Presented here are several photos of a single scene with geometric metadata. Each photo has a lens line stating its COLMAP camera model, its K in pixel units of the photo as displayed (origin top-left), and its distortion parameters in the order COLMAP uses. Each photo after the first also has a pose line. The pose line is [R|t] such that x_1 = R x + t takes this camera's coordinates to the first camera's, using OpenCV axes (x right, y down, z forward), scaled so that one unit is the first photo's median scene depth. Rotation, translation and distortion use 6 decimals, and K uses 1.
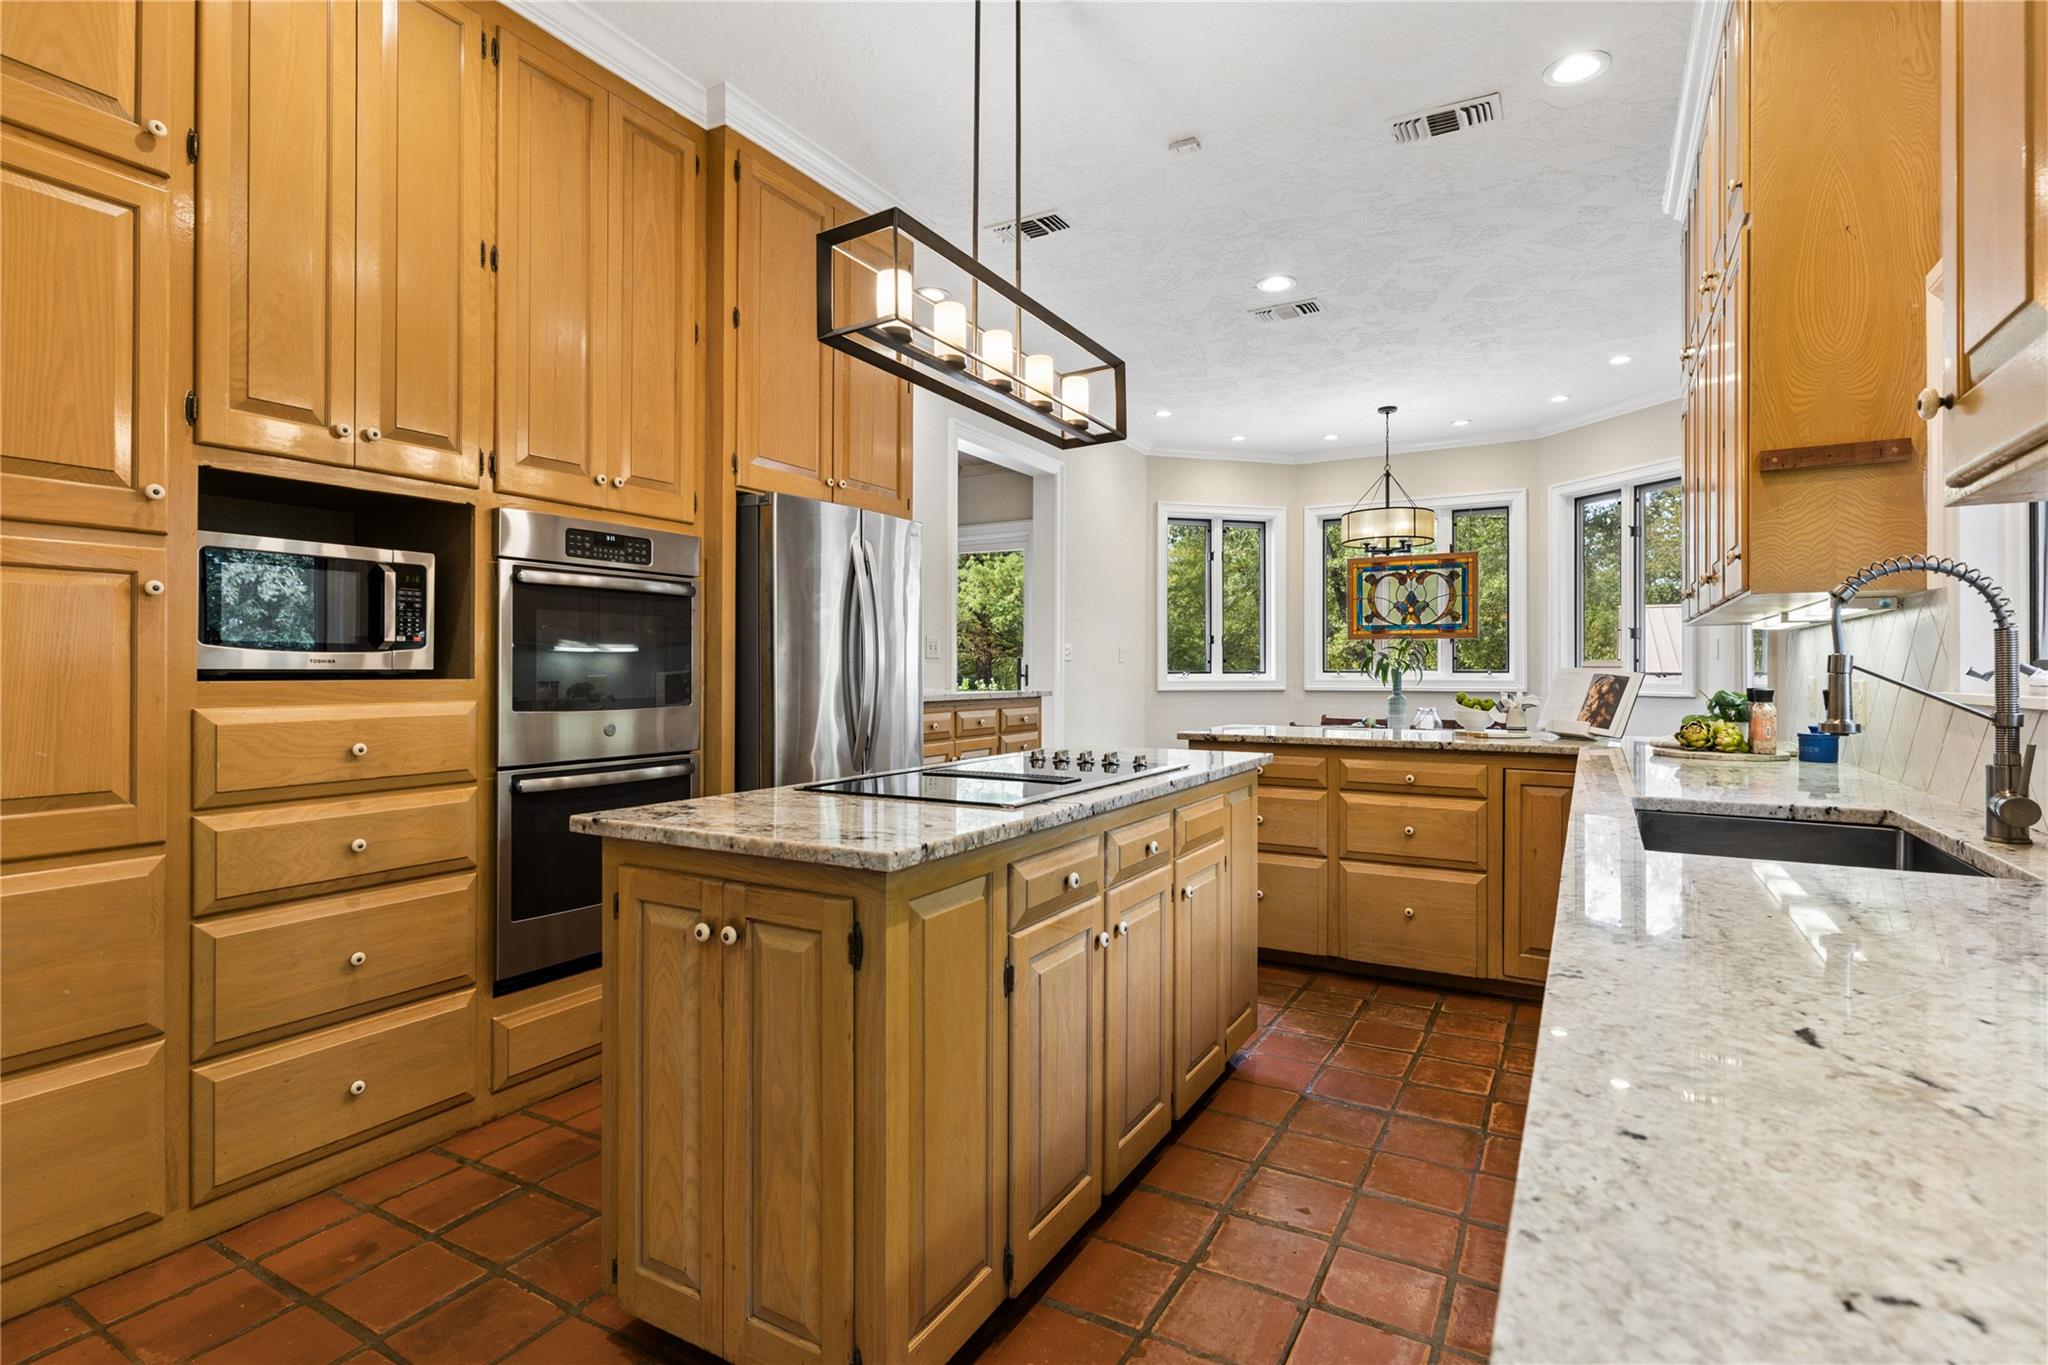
lens RADIAL K [[995.7, 0, 1017.9], [0, 995.7, 674.3], [0, 0, 1]] dist [-0.003904, 0.001423]
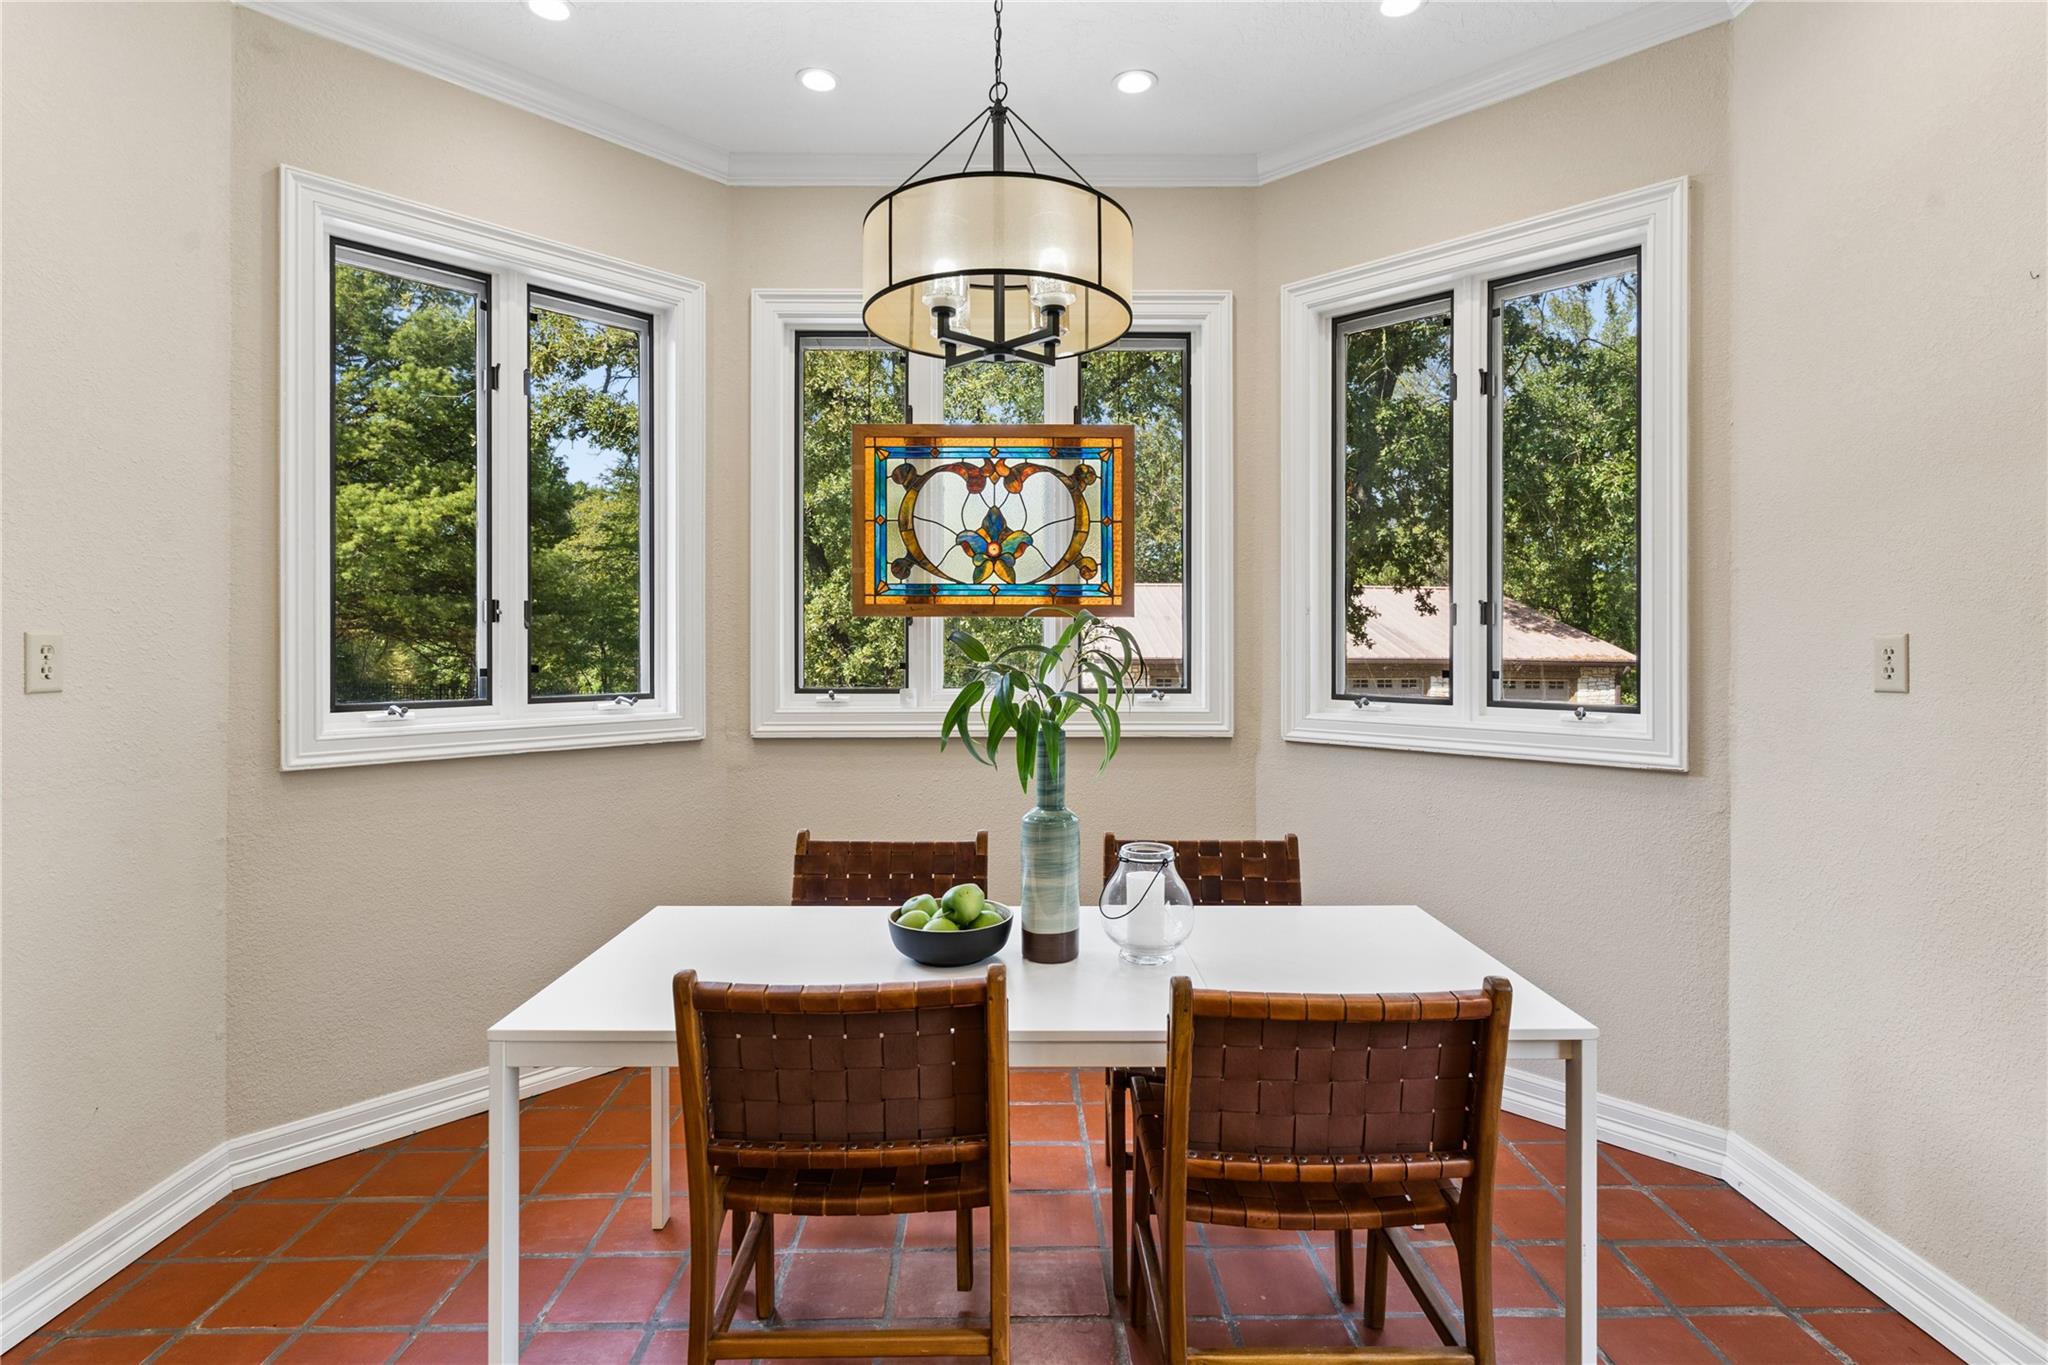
lens RADIAL K [[995.7, 0, 1016.1], [0, 995.7, 647.9], [0, 0, 1]] dist [-0.003904, 0.001423]
pose [[0.863487, -0.002043, 0.504366, 0.181238], [0.001155, 0.999997, 0.002073, -0.022621], [-0.504369, -0.001207, 0.863487, 0.610867]]
